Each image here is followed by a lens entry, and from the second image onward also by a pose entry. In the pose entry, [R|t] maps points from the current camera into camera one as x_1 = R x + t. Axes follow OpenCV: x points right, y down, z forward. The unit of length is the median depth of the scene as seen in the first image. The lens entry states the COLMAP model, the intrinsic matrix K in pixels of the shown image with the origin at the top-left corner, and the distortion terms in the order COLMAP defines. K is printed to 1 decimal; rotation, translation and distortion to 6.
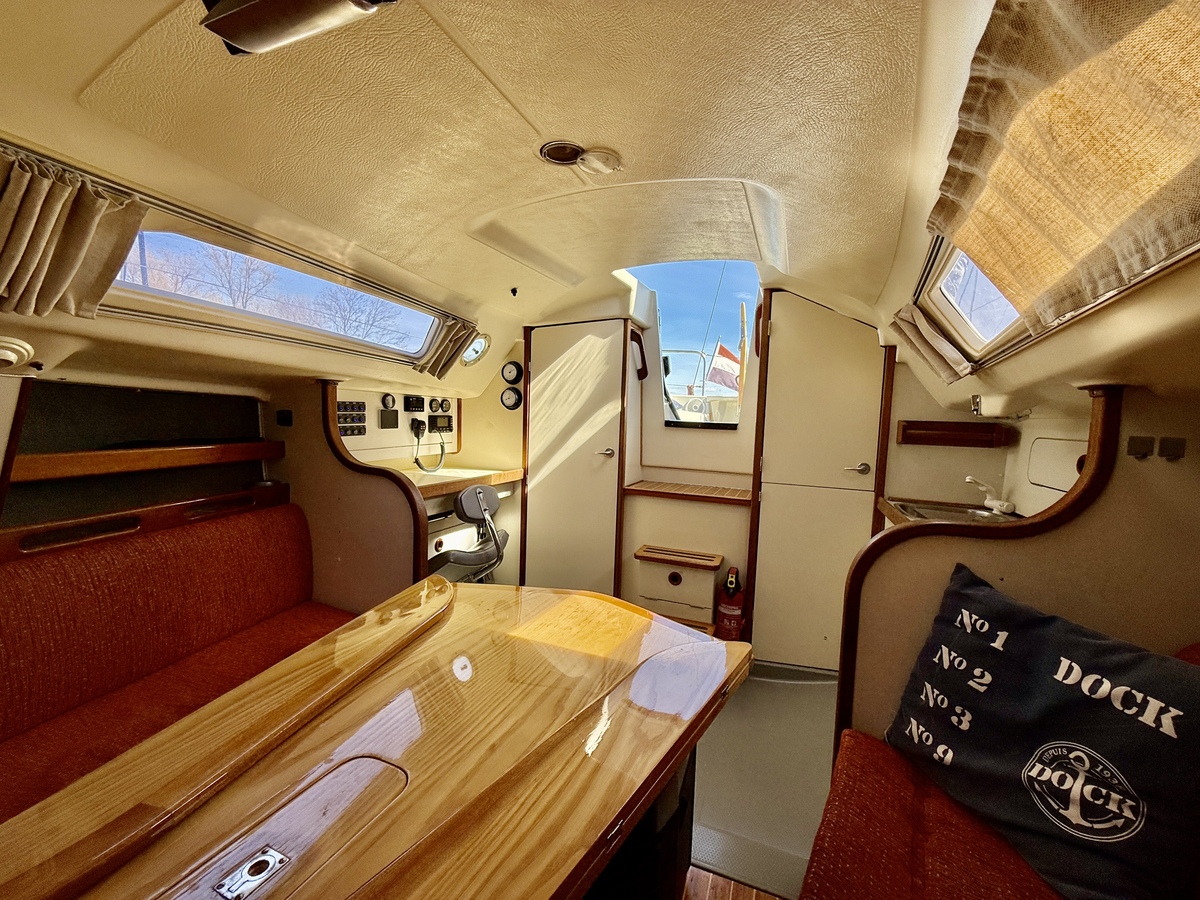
lens RADIAL K [[481.1, 0, 601.5], [0, 481.1, 448.7], [0, 0, 1]] dist [-0.001602, 0.000127]
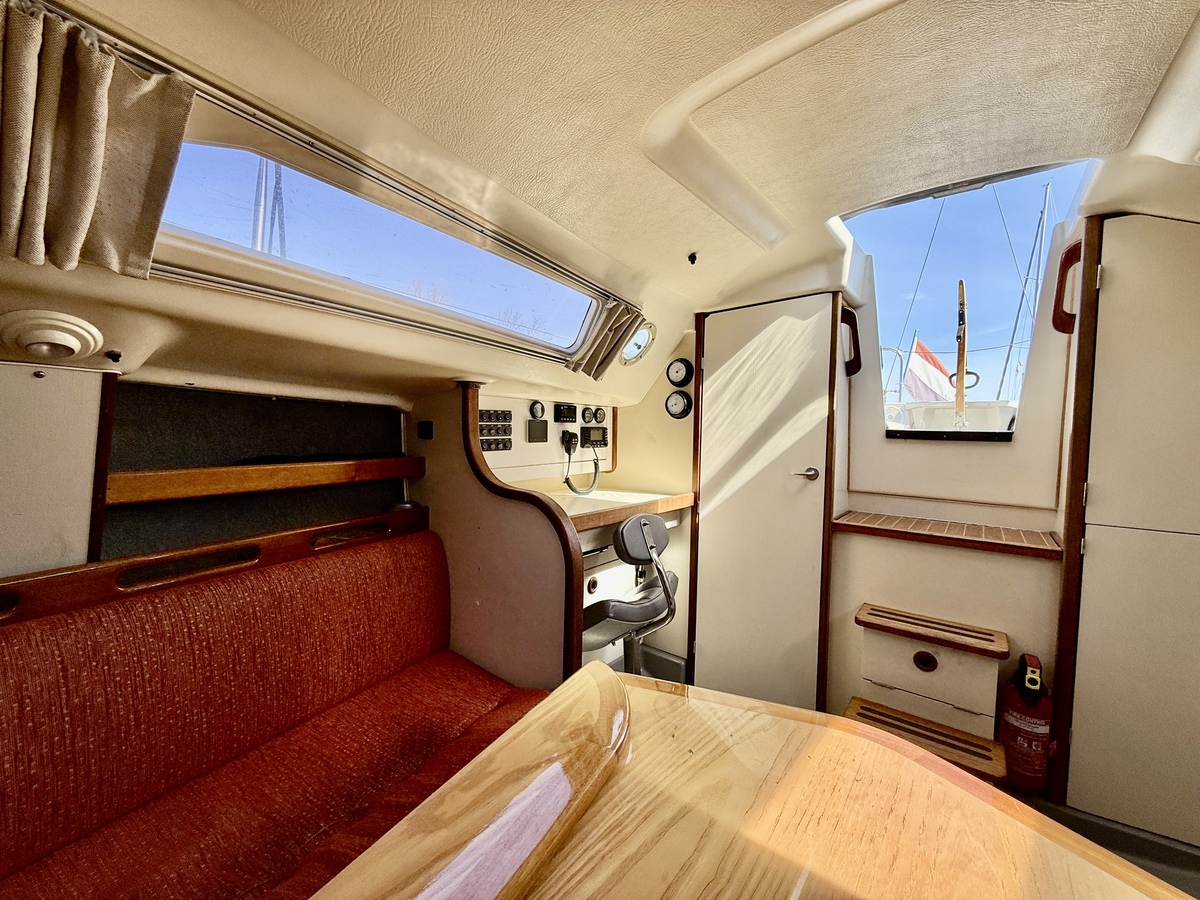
lens RADIAL K [[481.1, 0, 600.8], [0, 481.1, 448.7], [0, 0, 1]] dist [-0.001602, 0.000127]
pose [[0.958713, -0.004096, -0.284345, -0.106237], [-0.006555, 0.999312, -0.036498, -0.000968], [0.284299, 0.036855, 0.958027, 0.250175]]
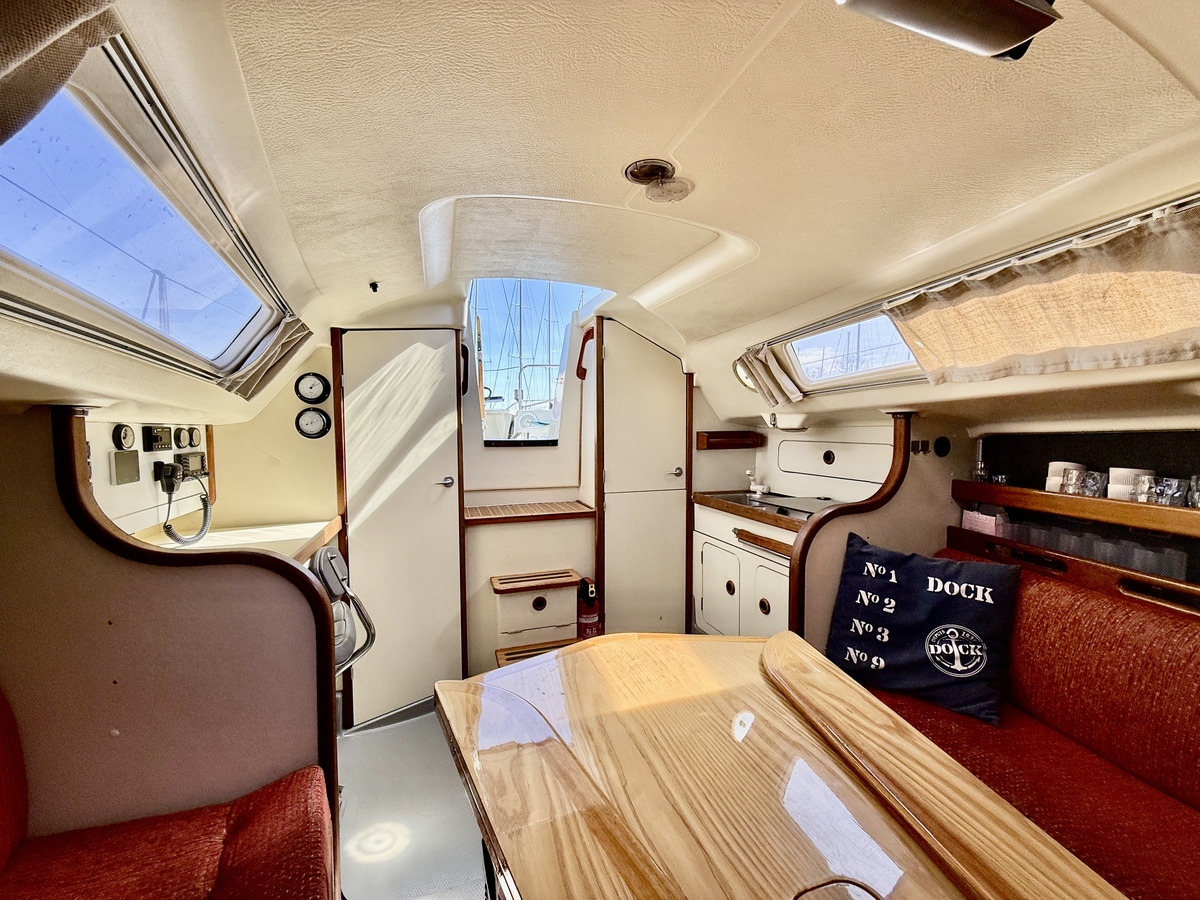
lens RADIAL K [[481.1, 0, 605.7], [0, 481.1, 447.4], [0, 0, 1]] dist [-0.001602, 0.000127]
pose [[0.760230, -0.065574, 0.646336, -0.412385], [0.076649, 0.996998, 0.010995, -0.051832], [-0.645116, 0.041182, 0.762974, 0.189372]]
